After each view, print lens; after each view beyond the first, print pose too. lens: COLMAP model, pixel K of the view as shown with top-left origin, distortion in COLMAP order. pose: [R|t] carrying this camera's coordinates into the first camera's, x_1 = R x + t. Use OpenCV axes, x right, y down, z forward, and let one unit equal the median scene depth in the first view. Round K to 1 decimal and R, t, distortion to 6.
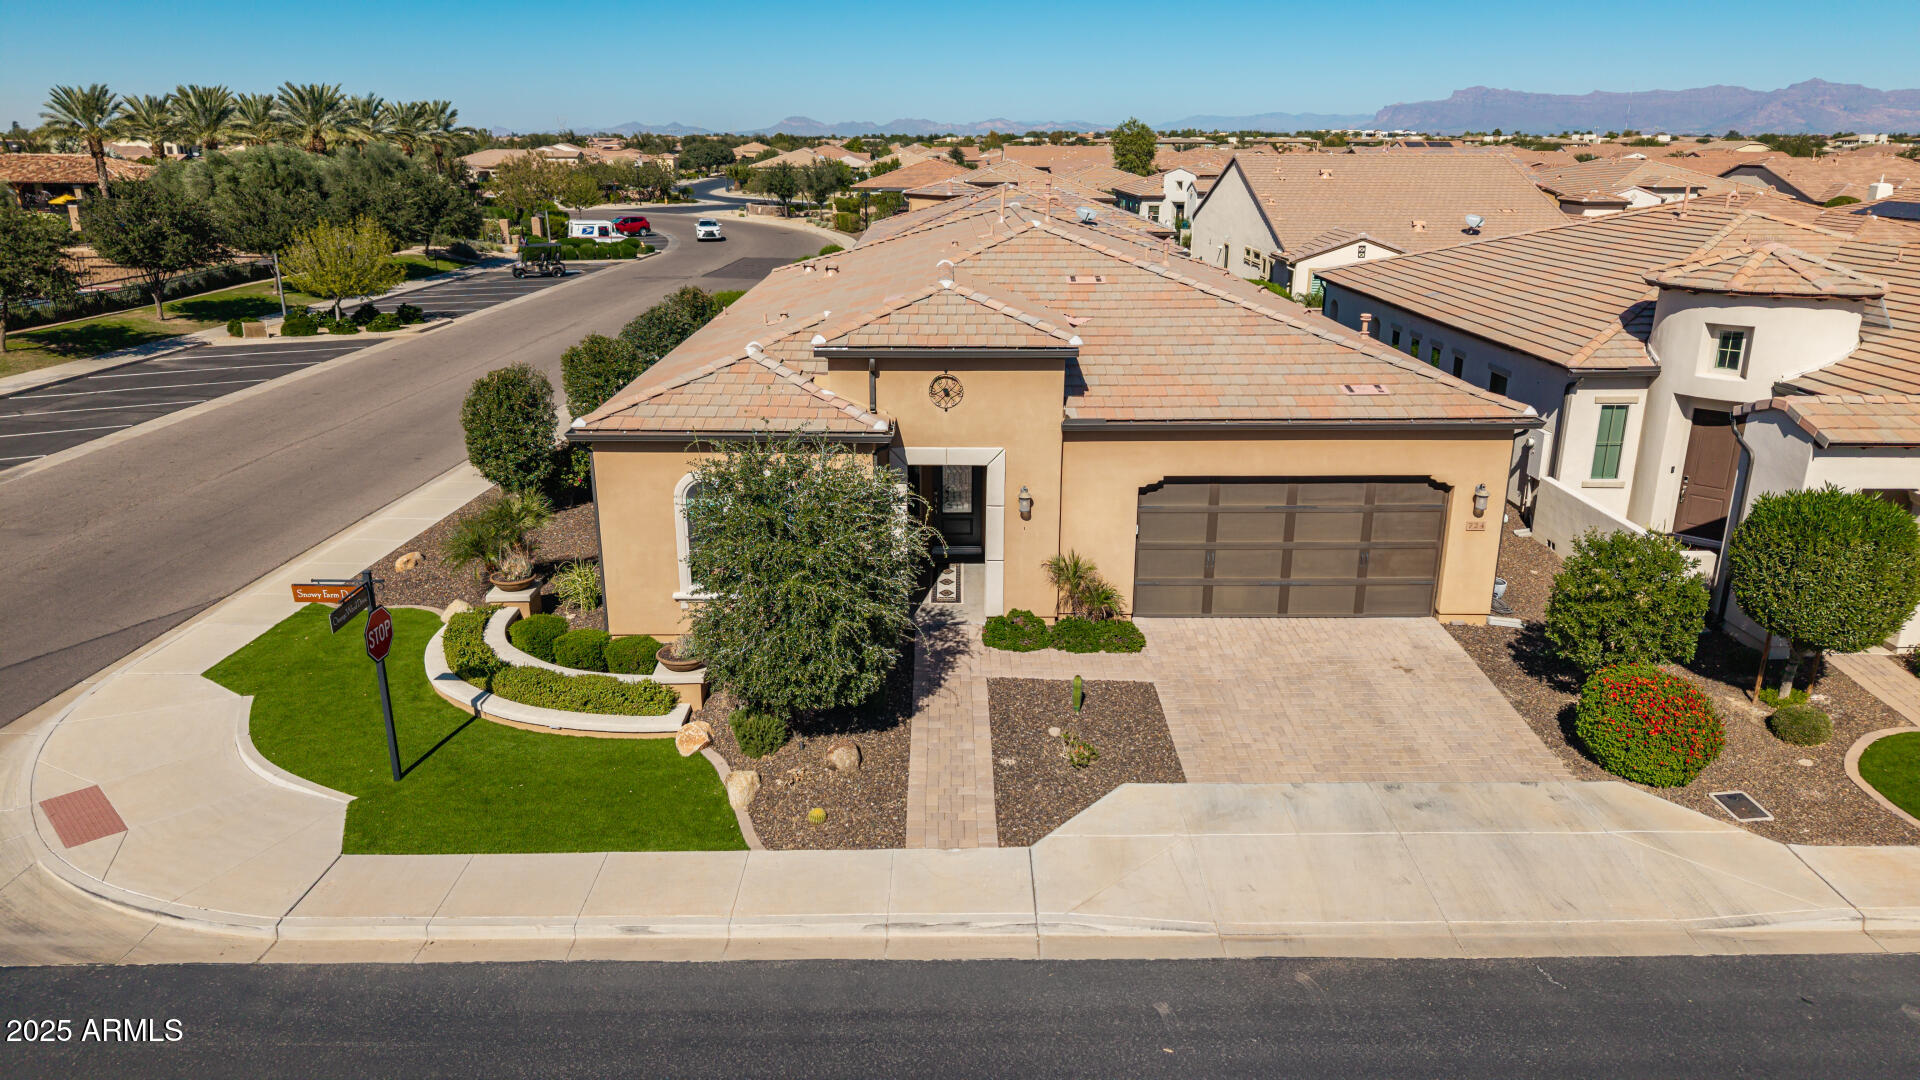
lens RADIAL K [[1285.5, 0, 958.8], [0, 1285.5, 544.2], [0, 0, 1]] dist [0.027499, -0.030559]
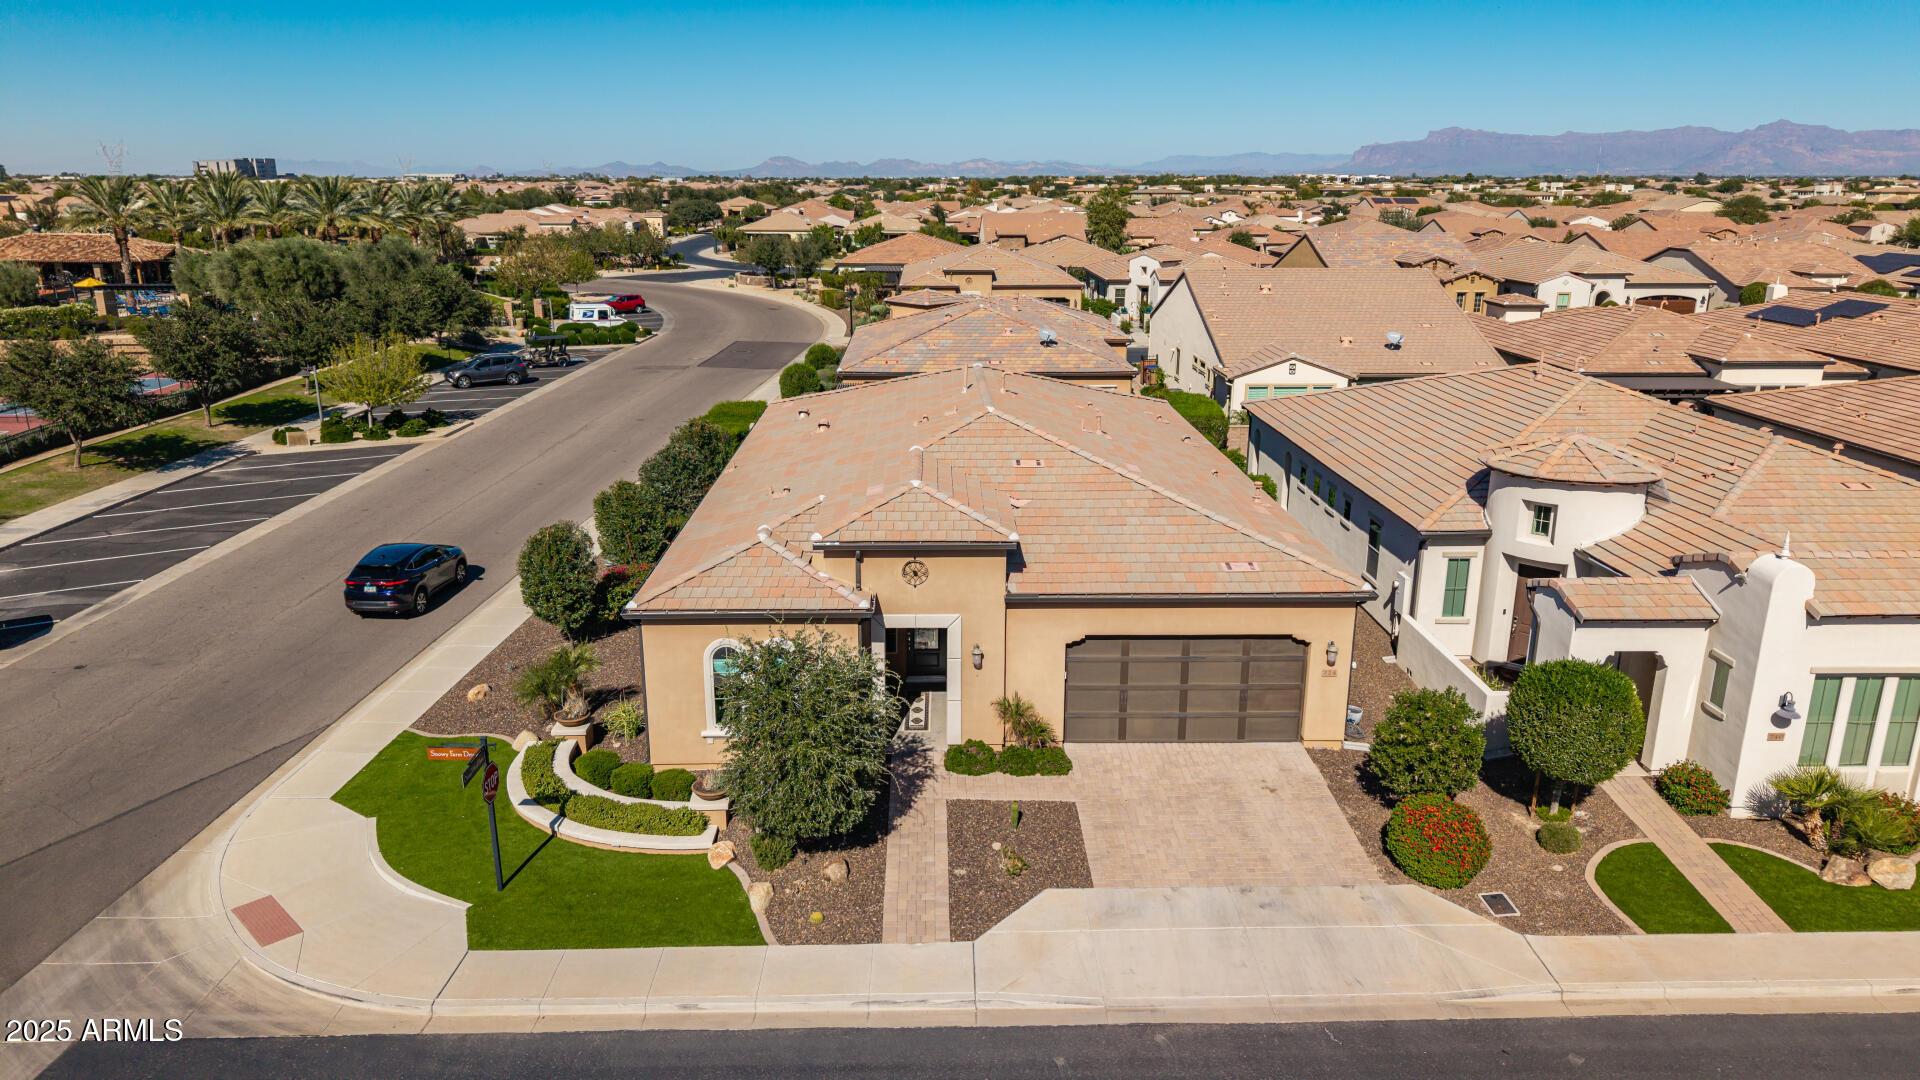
lens RADIAL K [[1285.5, 0, 958.8], [0, 1285.5, 544.2], [0, 0, 1]] dist [0.027499, -0.030559]
pose [[0.999918, -0.003600, 0.012279, 0.017852], [0.003938, 0.999612, -0.027559, -0.107575], [-0.012175, 0.027605, 0.999545, -0.275057]]
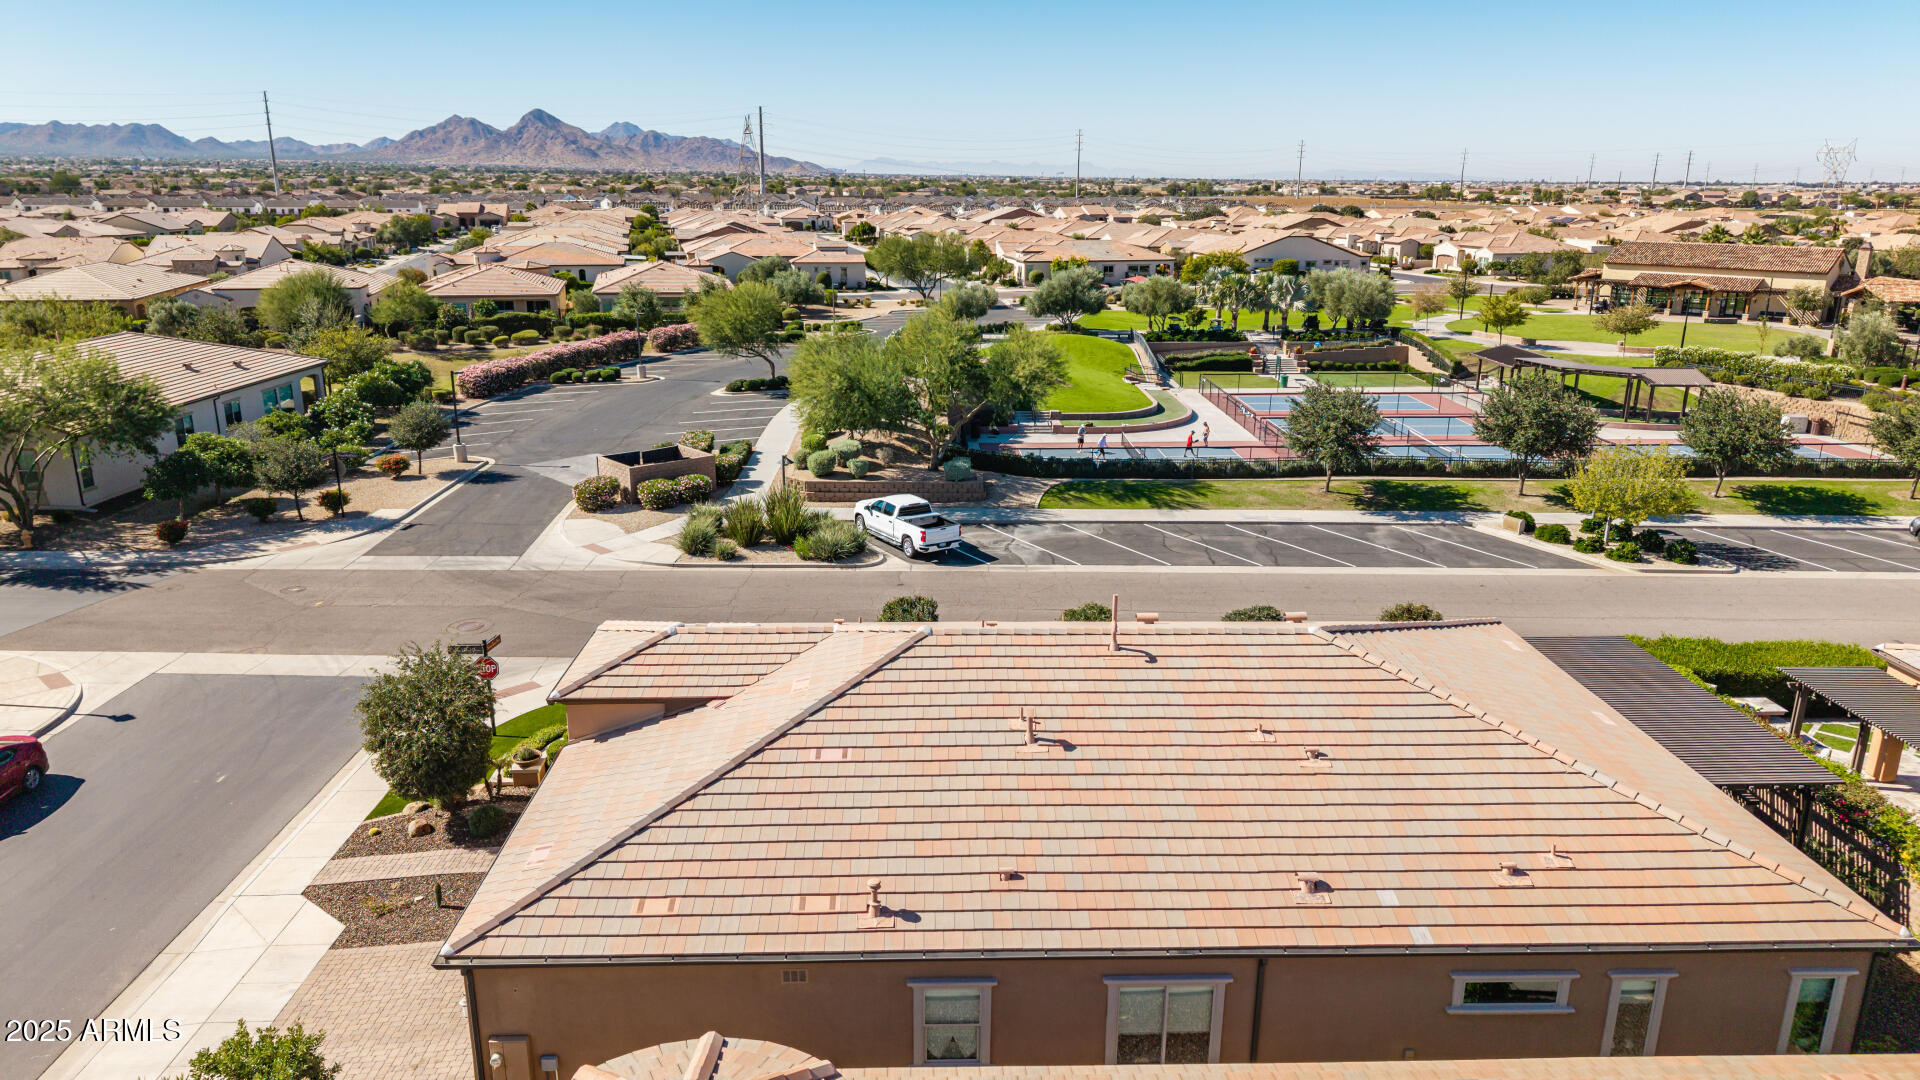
lens RADIAL K [[1285.5, 0, 958.8], [0, 1285.5, 544.2], [0, 0, 1]] dist [0.027499, -0.030559]
pose [[0.021714, 0.273007, -0.961767, 1.244629], [-0.307081, 0.917312, 0.253455, -0.711237], [0.951435, 0.289837, 0.103754, 1.130773]]
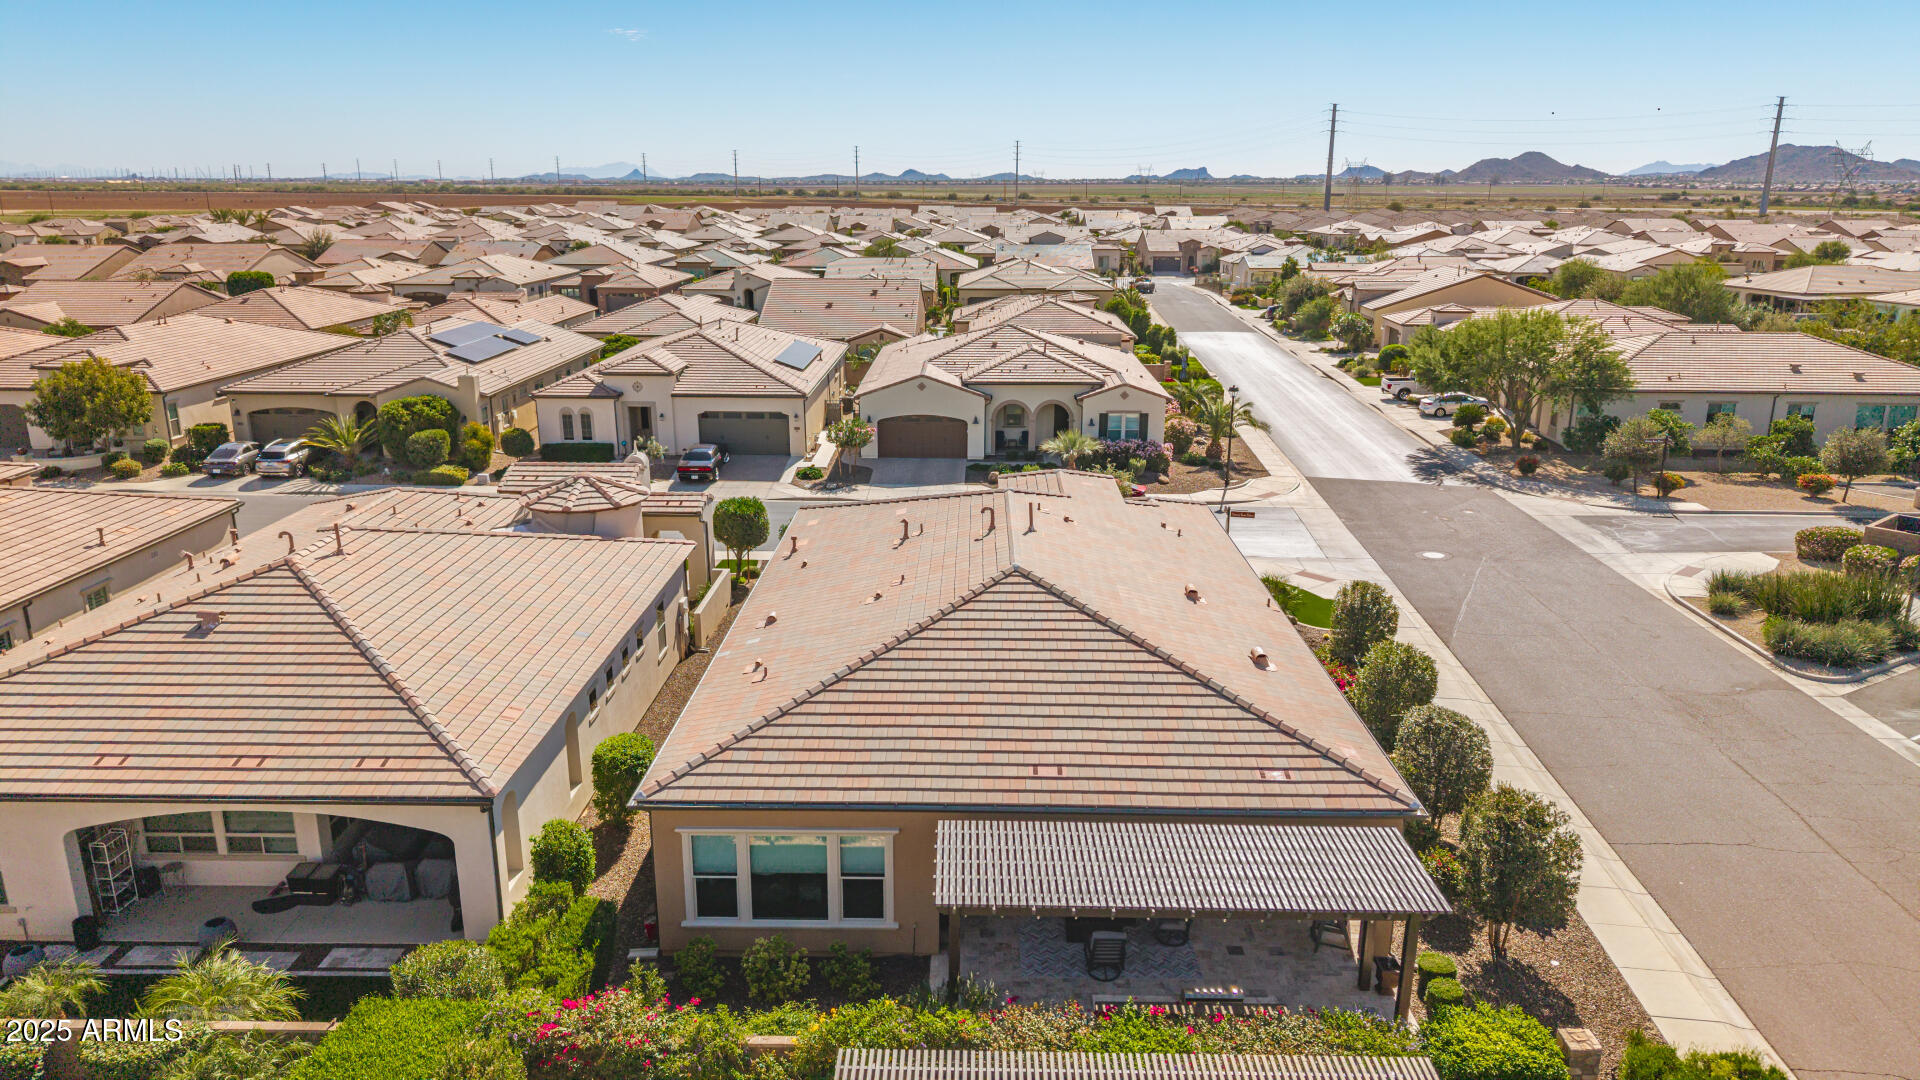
lens RADIAL K [[1285.5, 0, 958.8], [0, 1285.5, 544.2], [0, 0, 1]] dist [0.027499, -0.030559]
pose [[-0.999779, -0.013058, 0.016453, 0.113907], [-0.001917, 0.836755, 0.547574, -1.240263], [-0.020917, 0.547422, -0.836595, 2.815453]]
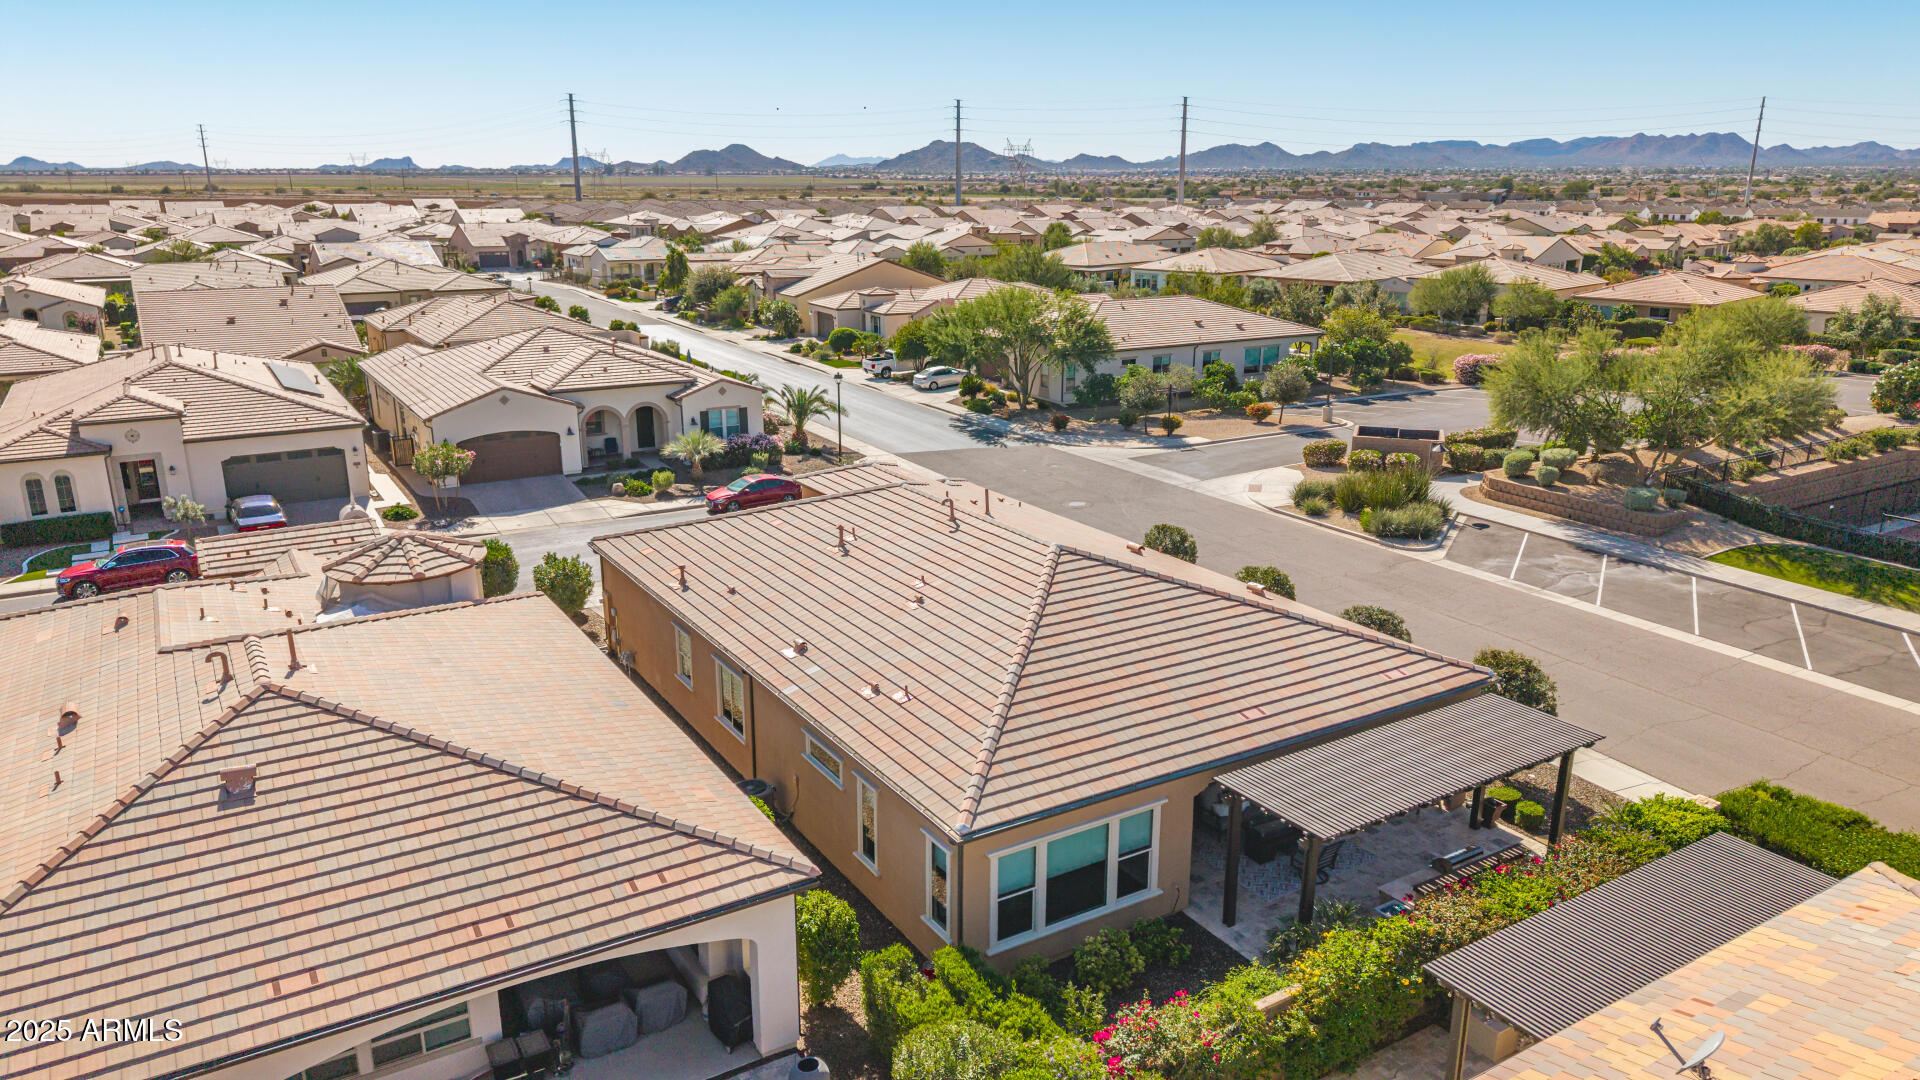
lens RADIAL K [[1285.5, 0, 958.8], [0, 1285.5, 544.2], [0, 0, 1]] dist [0.027499, -0.030559]
pose [[-0.853940, 0.138145, -0.501700, 0.938228], [-0.161370, 0.846289, 0.507695, -1.178570], [0.494718, 0.514500, -0.700388, 2.617060]]
